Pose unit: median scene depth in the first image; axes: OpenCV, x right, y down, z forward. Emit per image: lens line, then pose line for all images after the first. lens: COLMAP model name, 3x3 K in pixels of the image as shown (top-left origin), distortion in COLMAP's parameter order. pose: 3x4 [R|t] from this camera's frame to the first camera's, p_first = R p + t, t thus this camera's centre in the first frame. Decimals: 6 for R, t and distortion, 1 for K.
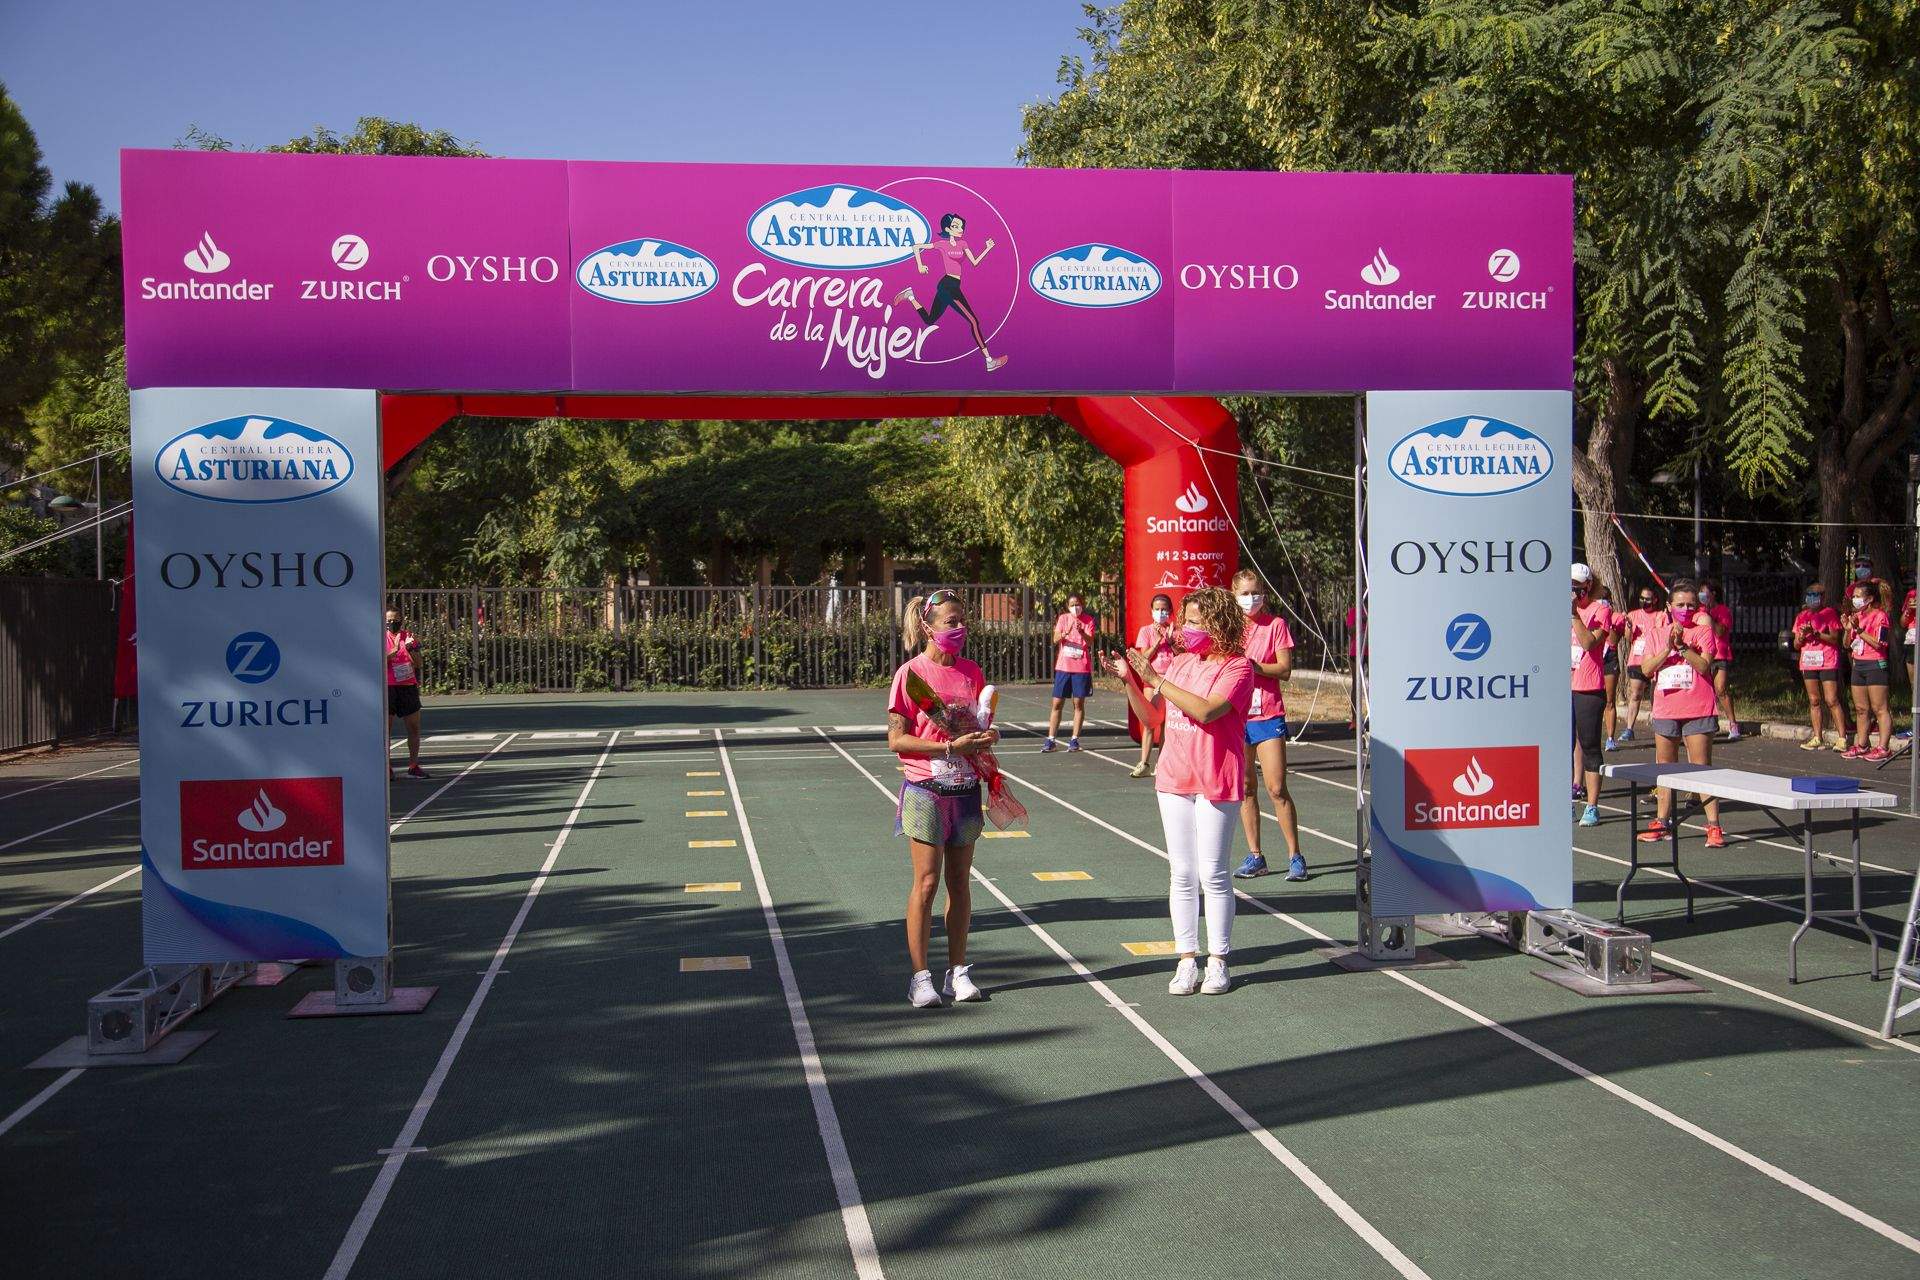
lens RADIAL K [[1953.9, 0, 940.4], [0, 1953.9, 672.5], [0, 0, 1]] dist [0.018338, 0.000000]
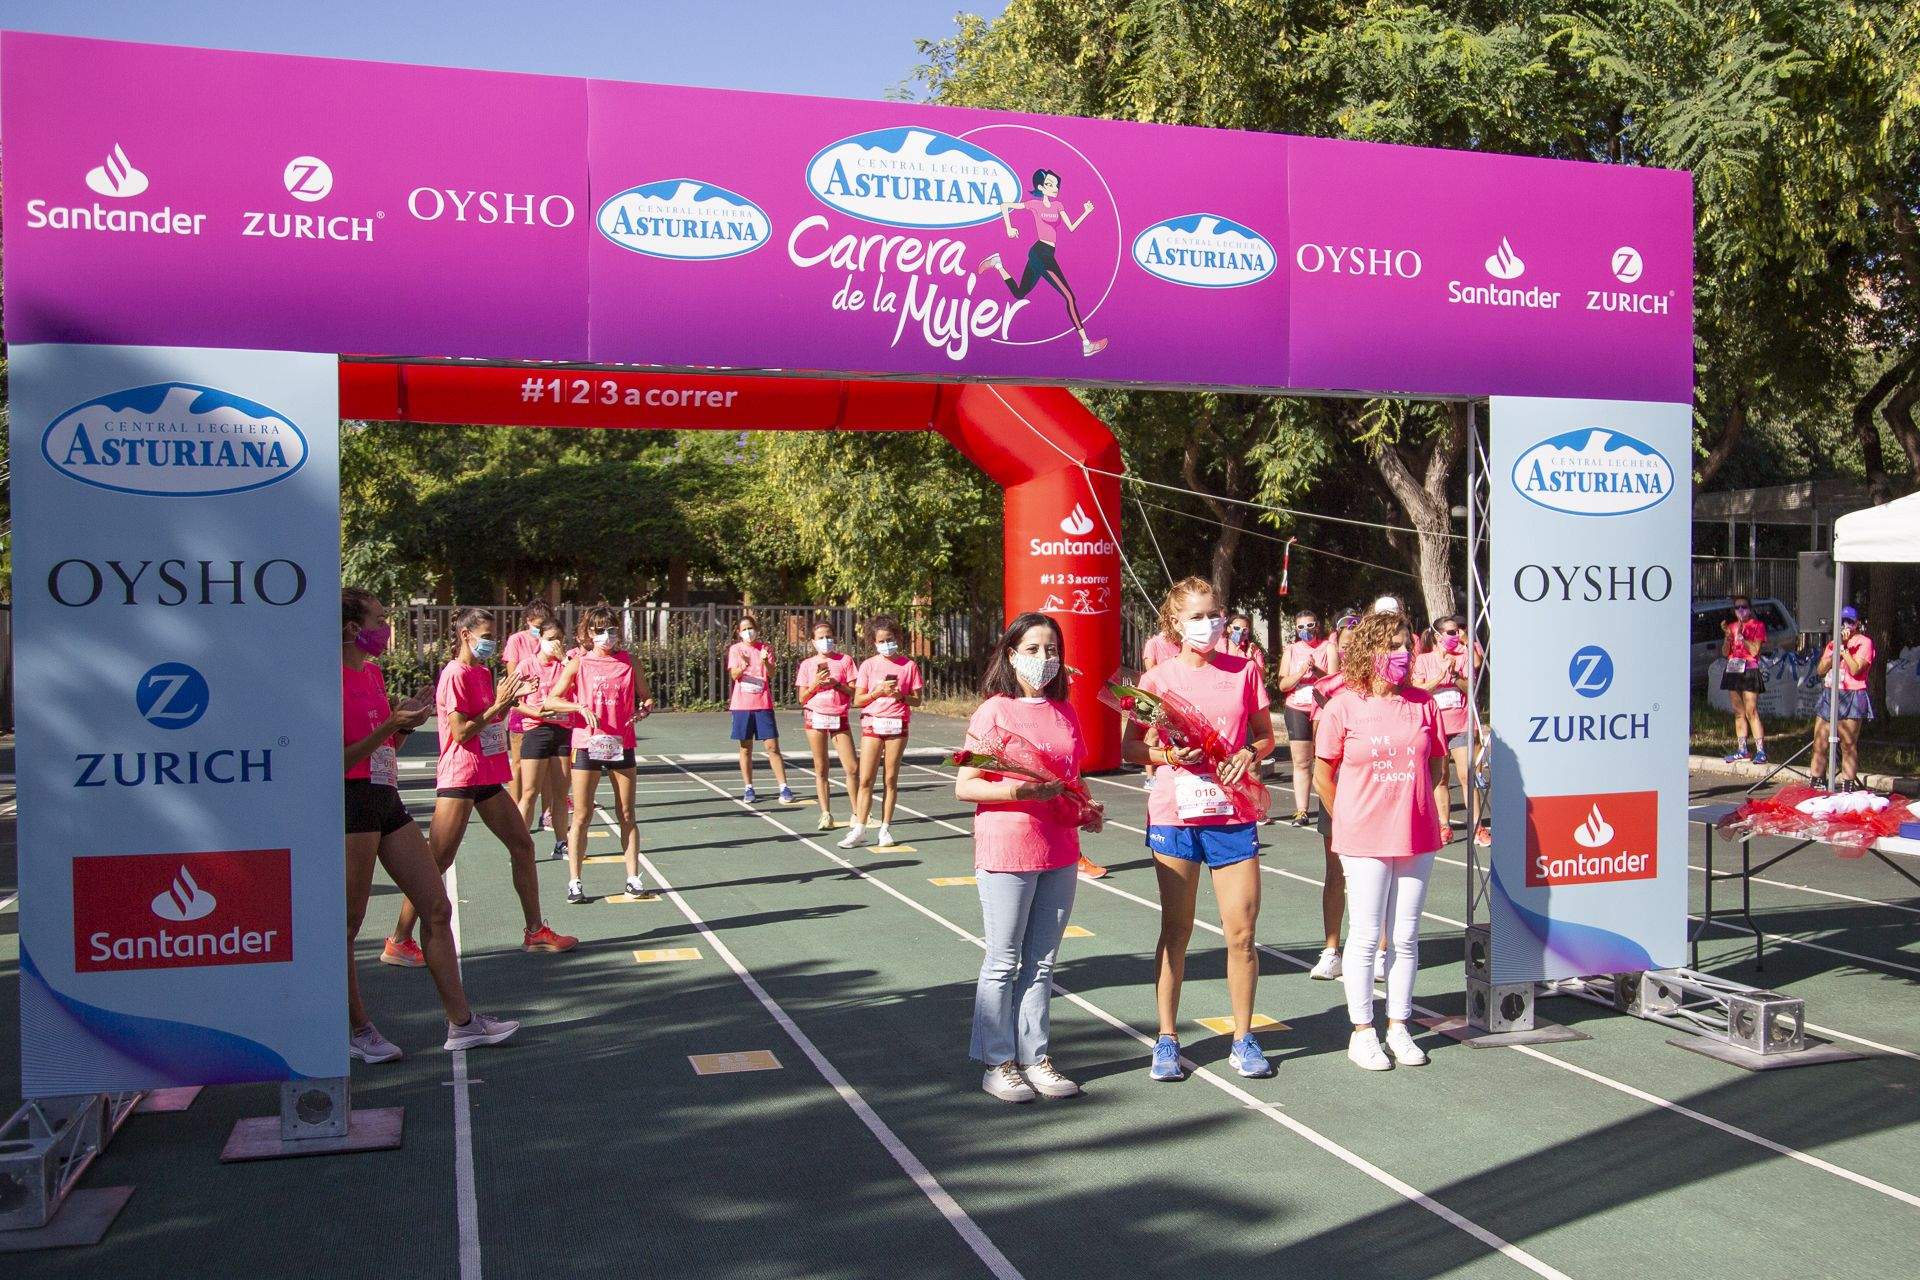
lens RADIAL K [[1882.0, 0, 1069.5], [0, 1882.0, 679.5], [0, 0, 1]] dist [-0.050099, 0.000000]
pose [[0.981453, 0.002056, 0.191689, -0.133001], [-0.000734, 0.999975, -0.006971, -0.008324], [-0.191699, 0.006701, 0.981431, 0.196151]]
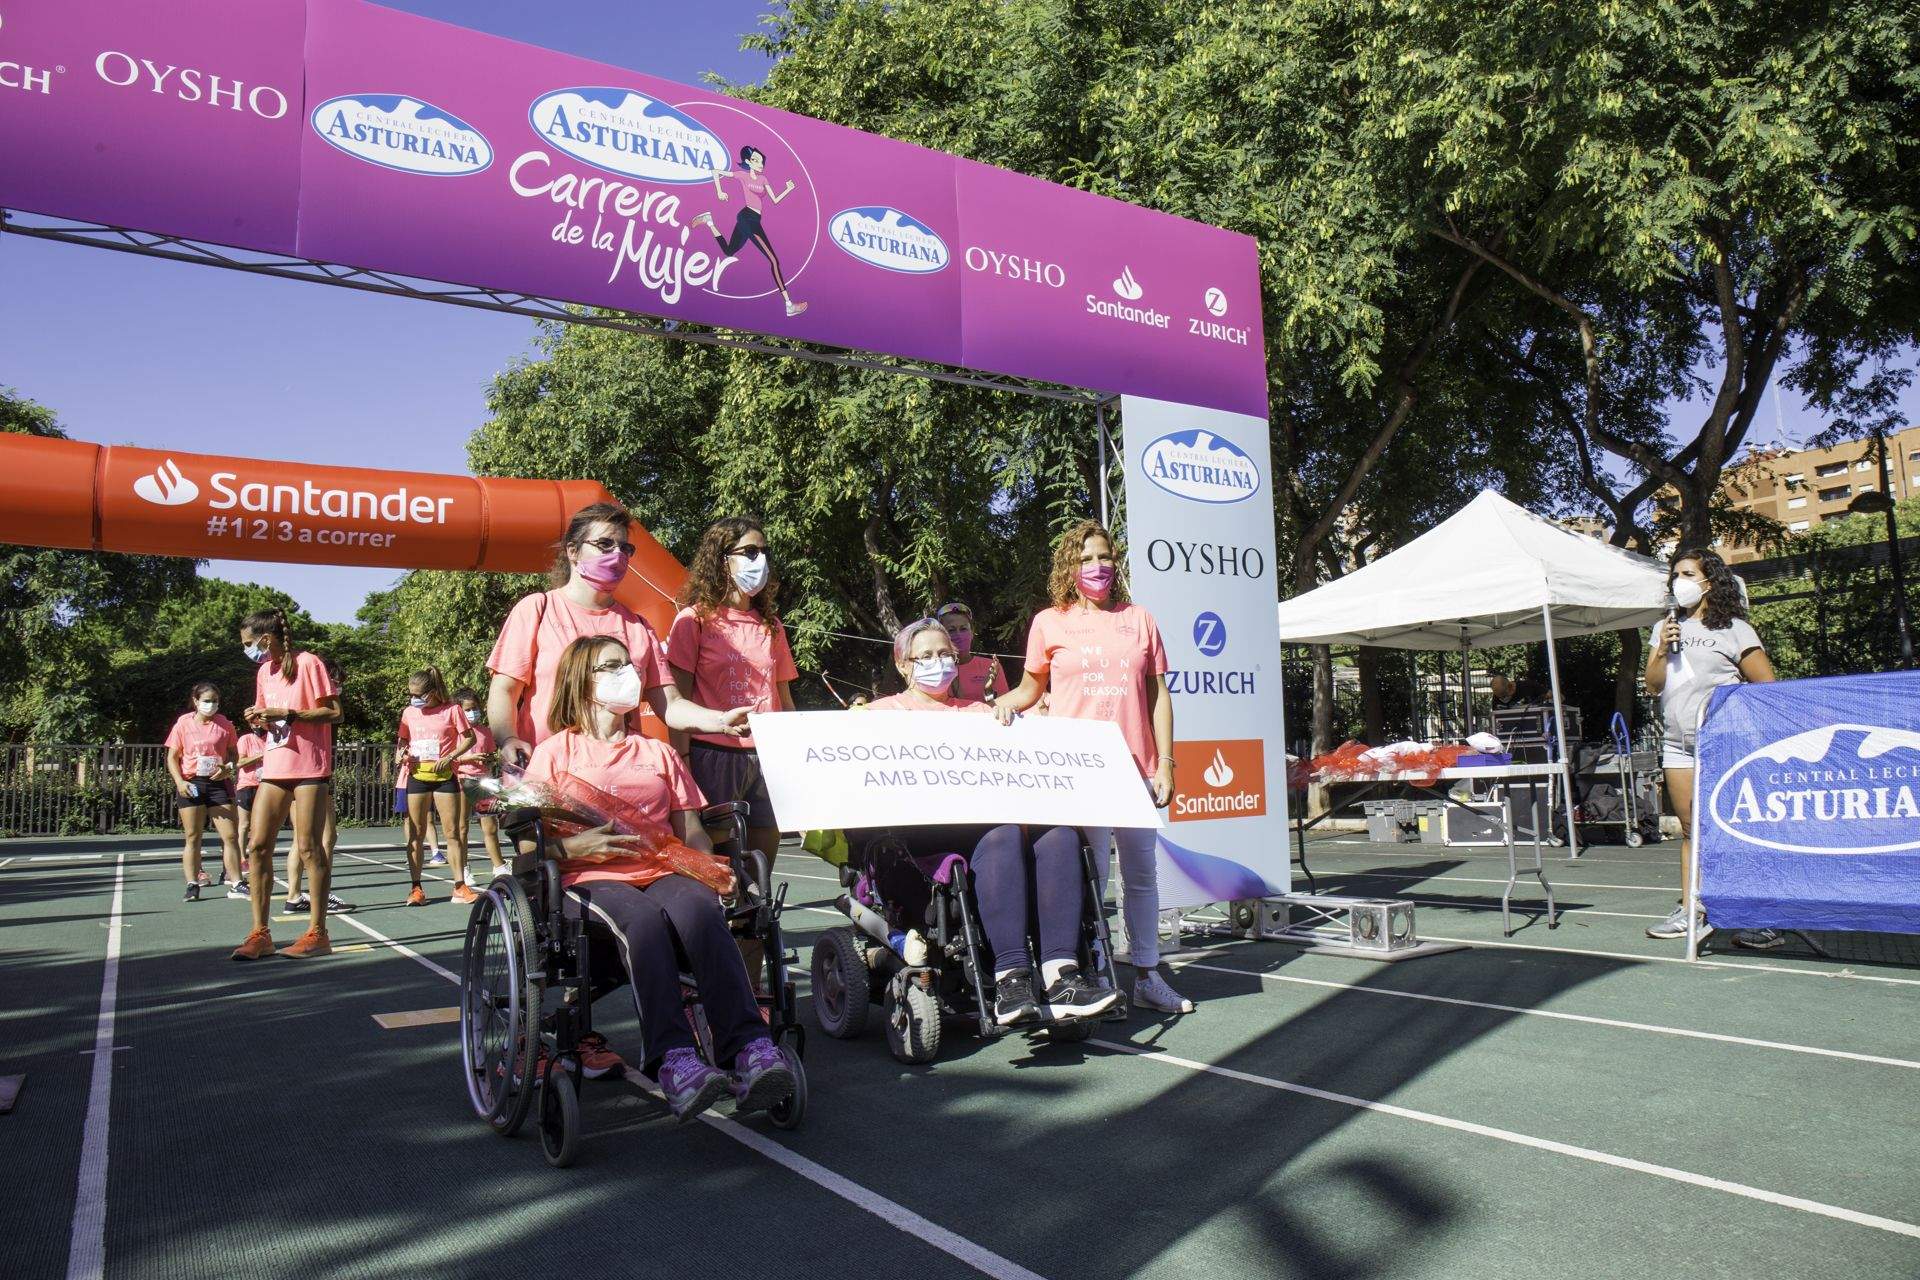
lens RADIAL K [[1309.1, 0, 939.7], [0, 1309.1, 622.0], [0, 0, 1]] dist [-0.078301, 0.057119]
pose [[0.908772, 0.036974, 0.415651, -0.152261], [0.030755, 0.987424, -0.155077, 0.079604], [-0.416158, 0.153713, 0.896206, 0.433473]]
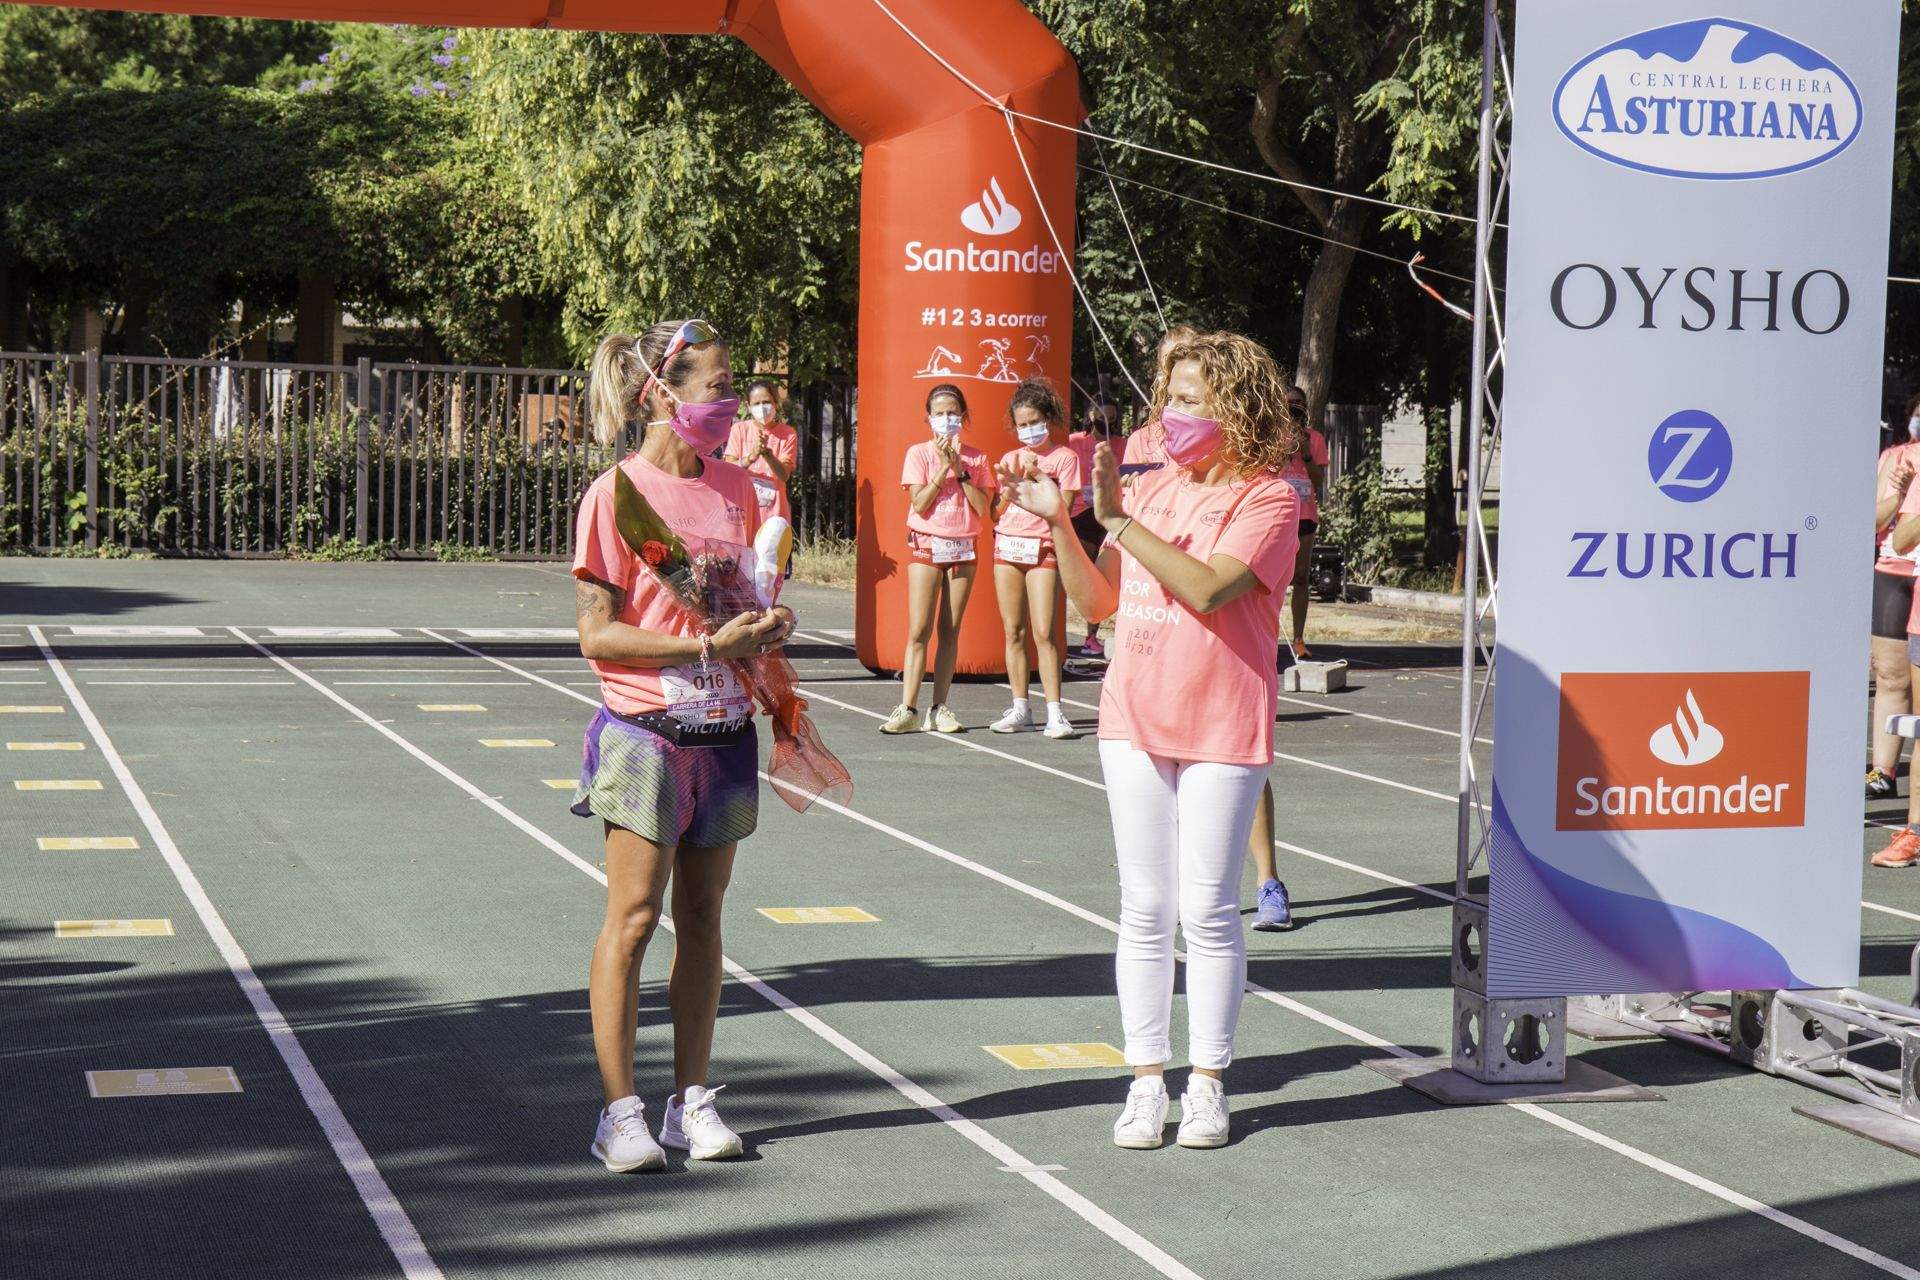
lens RADIAL K [[3588.3, 0, 945.3], [0, 3588.3, 673.2], [0, 0, 1]] dist [0.137518, 0.000000]
pose [[0.988283, 0.024076, 0.150722, -0.063792], [-0.029116, 0.999085, 0.031324, 0.014754], [-0.149830, -0.035345, 0.988080, 0.093649]]
